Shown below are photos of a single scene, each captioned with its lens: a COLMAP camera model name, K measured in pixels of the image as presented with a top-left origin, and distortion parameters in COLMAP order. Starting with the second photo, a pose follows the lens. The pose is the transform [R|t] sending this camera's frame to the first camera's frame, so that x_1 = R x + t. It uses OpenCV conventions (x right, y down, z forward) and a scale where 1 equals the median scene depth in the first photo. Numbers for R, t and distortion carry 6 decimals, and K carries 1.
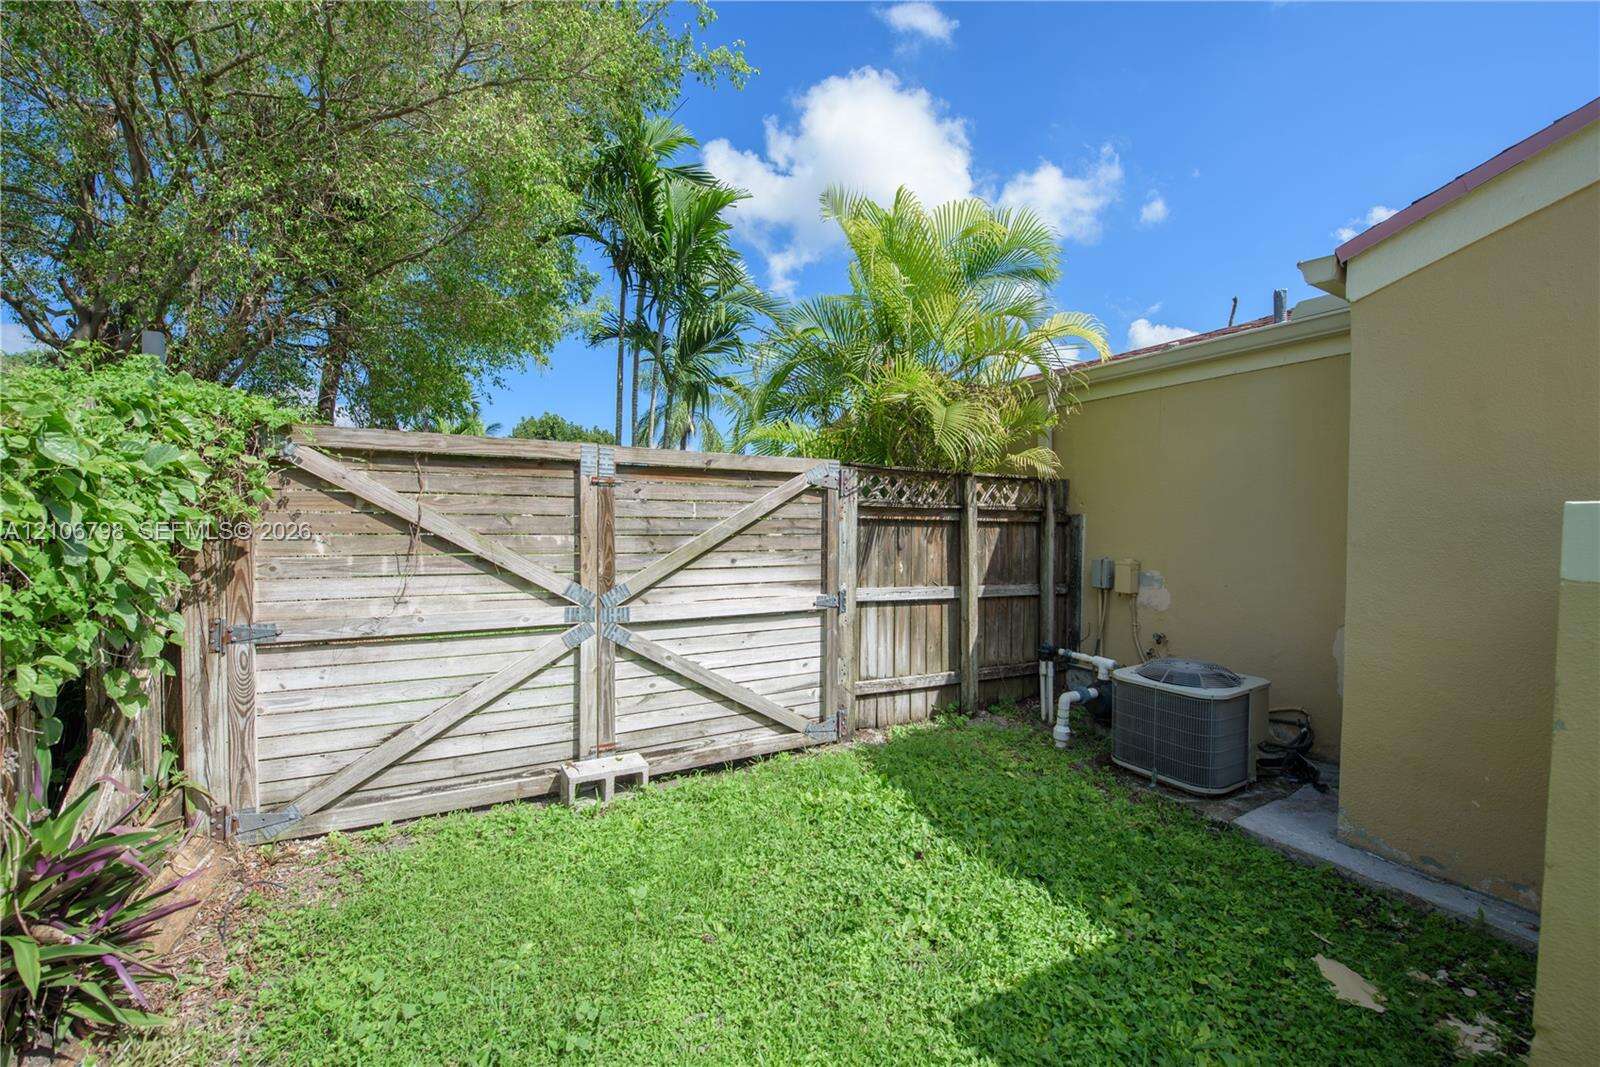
lens RADIAL K [[643.9, 0, 800.0], [0, 643.9, 533.5], [0, 0, 1]] dist [-0.025886, -0.000265]
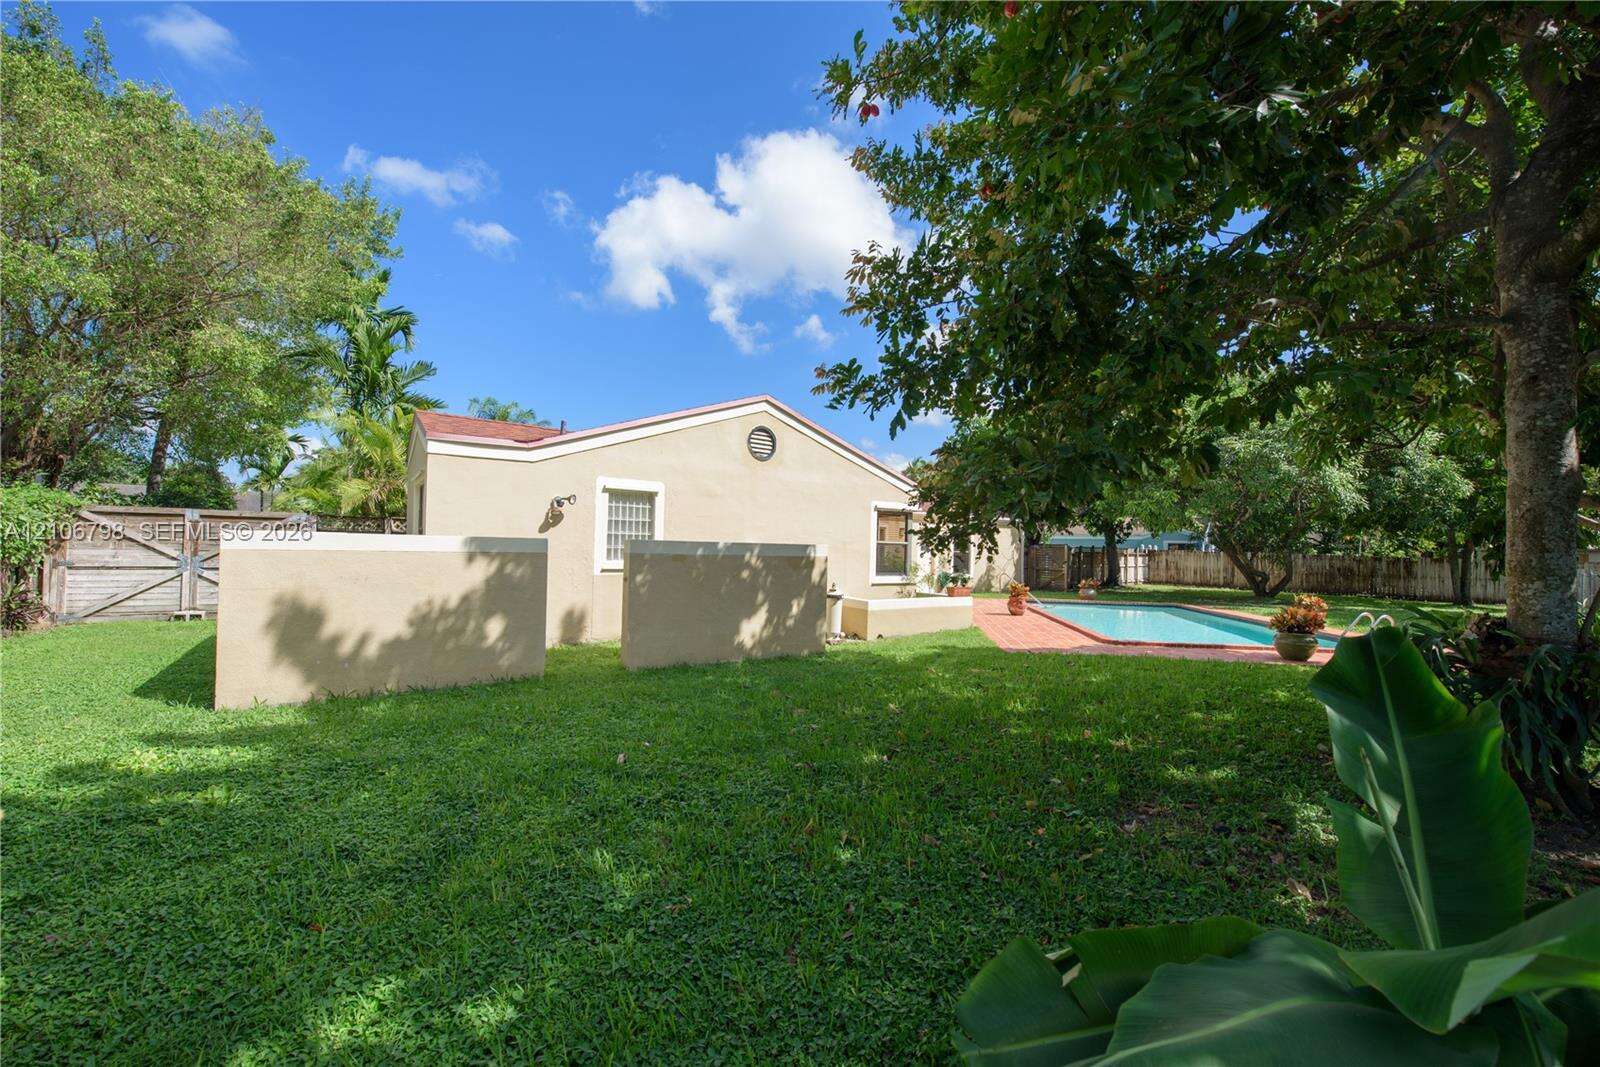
lens RADIAL K [[643.9, 0, 800.0], [0, 643.9, 533.5], [0, 0, 1]] dist [-0.025886, -0.000265]
pose [[0.993829, 0.007593, 0.110666, 2.658775], [-0.002505, 0.998936, -0.046041, 0.130899], [-0.110898, 0.045480, 0.992791, -2.733628]]
